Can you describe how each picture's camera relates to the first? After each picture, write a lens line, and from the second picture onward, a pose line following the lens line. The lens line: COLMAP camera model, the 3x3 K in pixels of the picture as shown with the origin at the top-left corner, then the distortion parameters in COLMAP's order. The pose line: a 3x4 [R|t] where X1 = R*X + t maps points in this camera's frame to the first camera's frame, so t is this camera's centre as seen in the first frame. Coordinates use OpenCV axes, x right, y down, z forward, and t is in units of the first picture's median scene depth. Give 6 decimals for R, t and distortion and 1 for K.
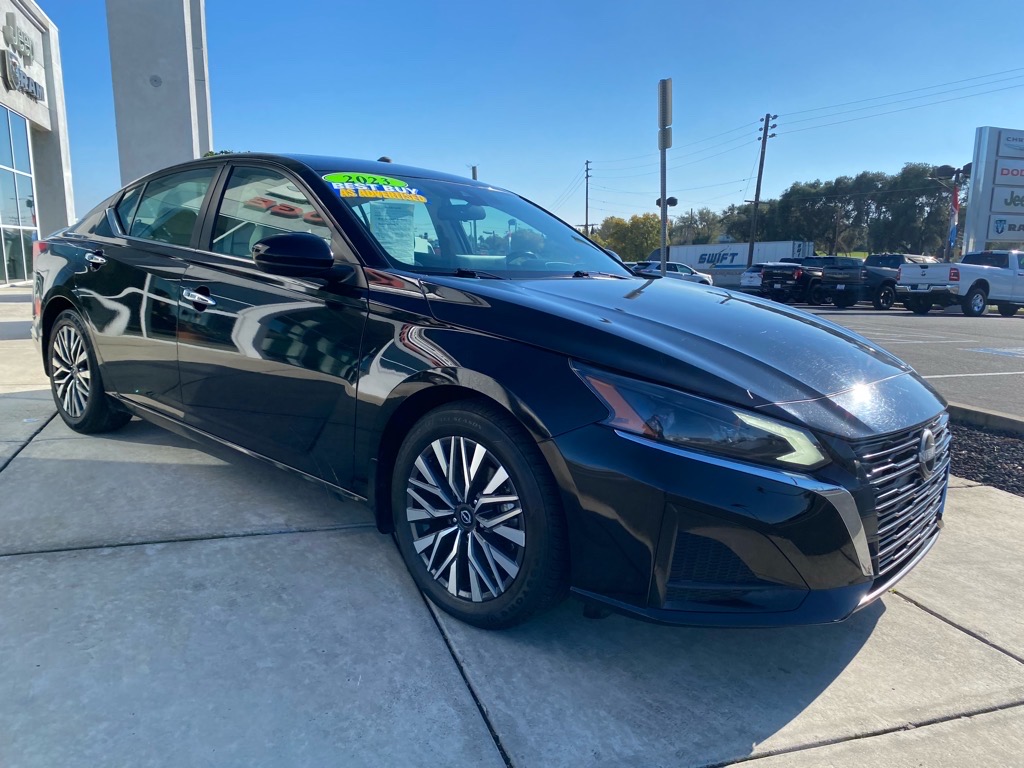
lens RADIAL K [[779.8, 0, 512.0], [0, 779.8, 384.0], [0, 0, 1]] dist [0.049388, -0.062614]
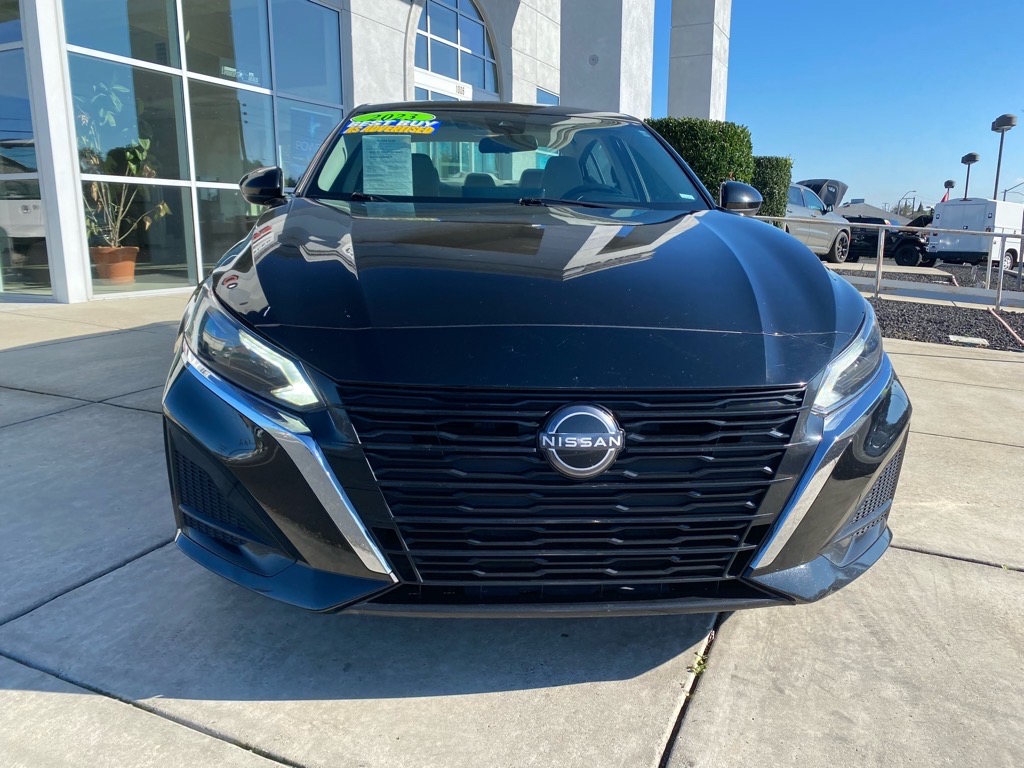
lens RADIAL K [[771.5, 0, 512.0], [0, 771.5, 384.0], [0, 0, 1]] dist [0.040546, 0.003954]
pose [[0.712657, 0.136700, -0.688064, 0.525394], [-0.120546, 0.990104, 0.071853, -0.001042], [0.691077, 0.031737, 0.722084, 0.285607]]
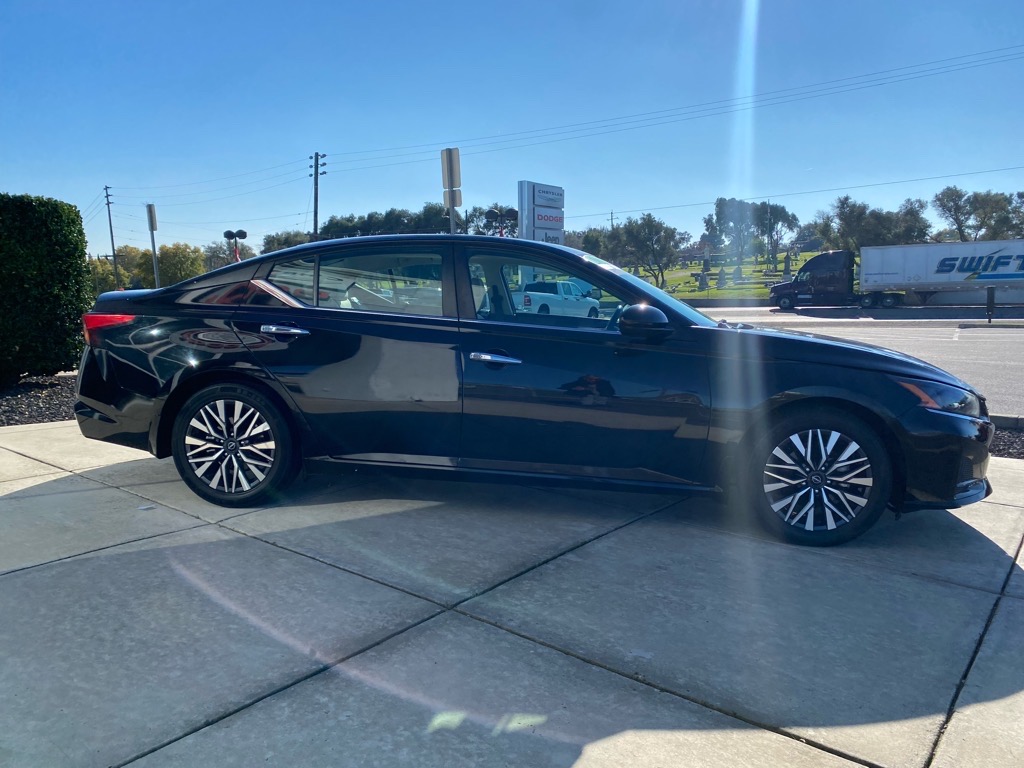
lens RADIAL K [[777.5, 0, 512.0], [0, 777.5, 384.0], [0, 0, 1]] dist [0.036777, -0.048232]
pose [[0.831518, -0.095879, 0.547161, -0.807980], [0.115206, 0.993341, -0.001015, -0.052485], [-0.543420, 0.063880, 0.837027, -0.003266]]
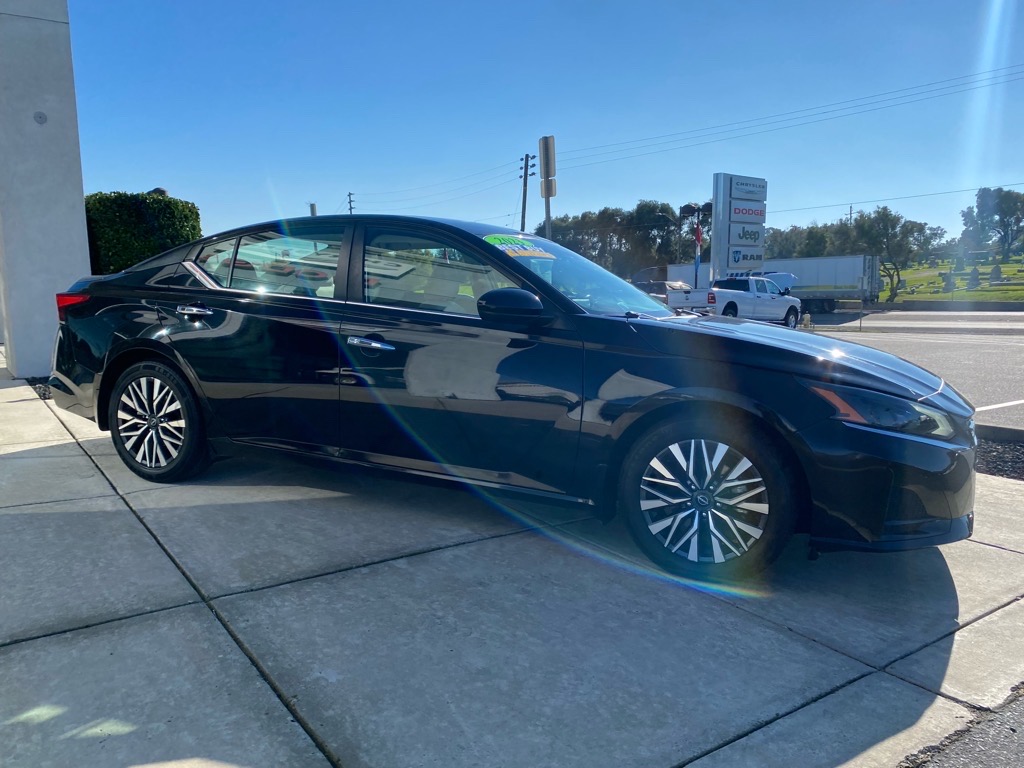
lens RADIAL K [[777.5, 0, 512.0], [0, 777.5, 384.0], [0, 0, 1]] dist [0.036777, -0.048232]
pose [[0.953385, -0.057681, 0.296193, -0.421983], [0.068512, 0.997303, -0.026310, -0.007214], [-0.293877, 0.045376, 0.954766, -0.096224]]
